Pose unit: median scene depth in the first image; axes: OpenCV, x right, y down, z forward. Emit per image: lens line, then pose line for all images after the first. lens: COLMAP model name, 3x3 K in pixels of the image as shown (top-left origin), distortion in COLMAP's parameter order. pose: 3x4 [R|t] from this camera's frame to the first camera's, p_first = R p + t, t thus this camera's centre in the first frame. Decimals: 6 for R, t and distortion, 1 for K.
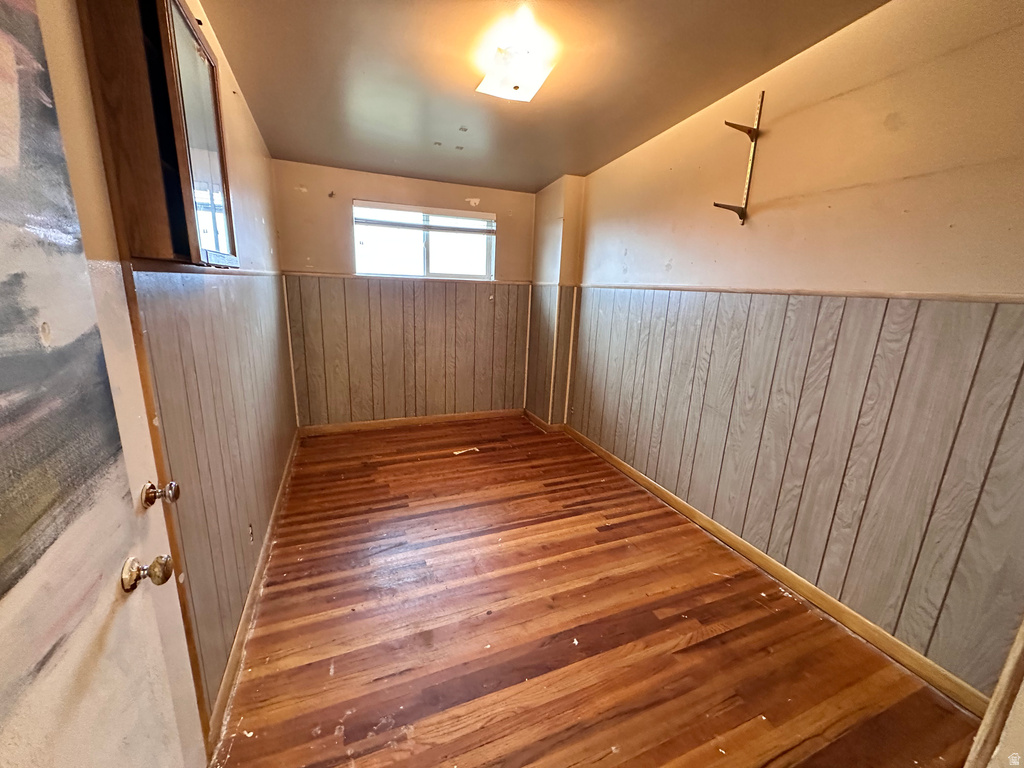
lens RADIAL K [[407.2, 0, 512.0], [0, 407.2, 384.0], [0, 0, 1]] dist [-0.004086, 0.000144]
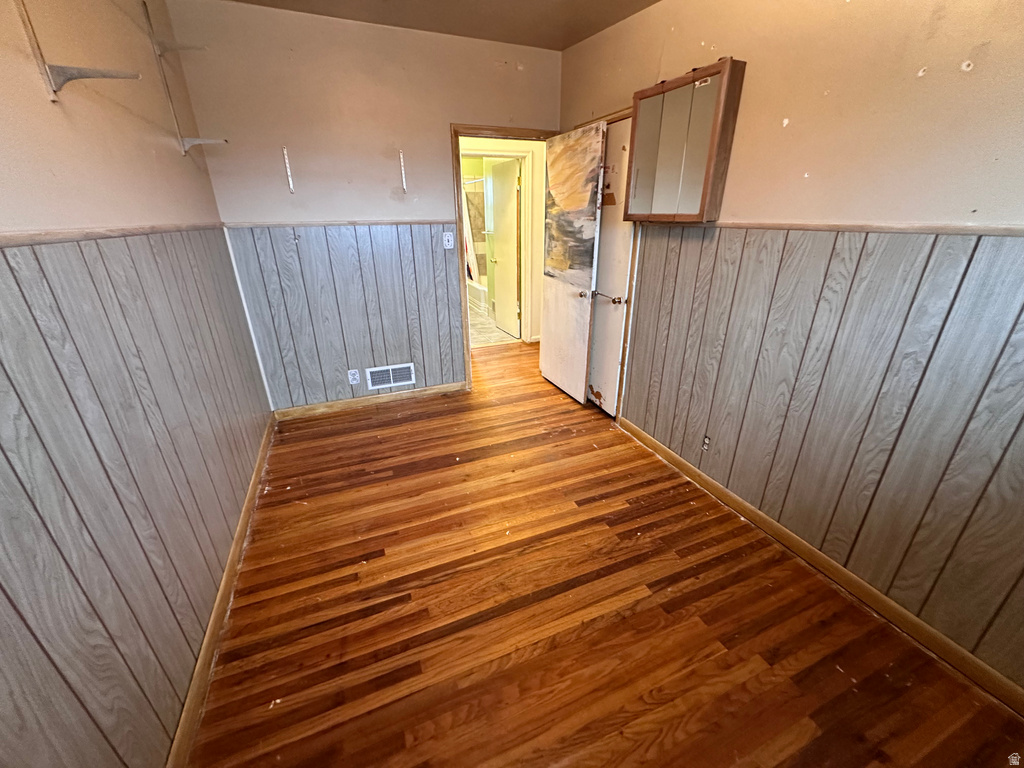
lens RADIAL K [[407.2, 0, 512.0], [0, 407.2, 384.0], [0, 0, 1]] dist [-0.004086, 0.000144]
pose [[-0.999473, -0.027525, -0.017216, -0.014771], [-0.032379, 0.806407, 0.590474, -0.367349], [-0.002370, 0.590720, -0.806873, 1.405882]]
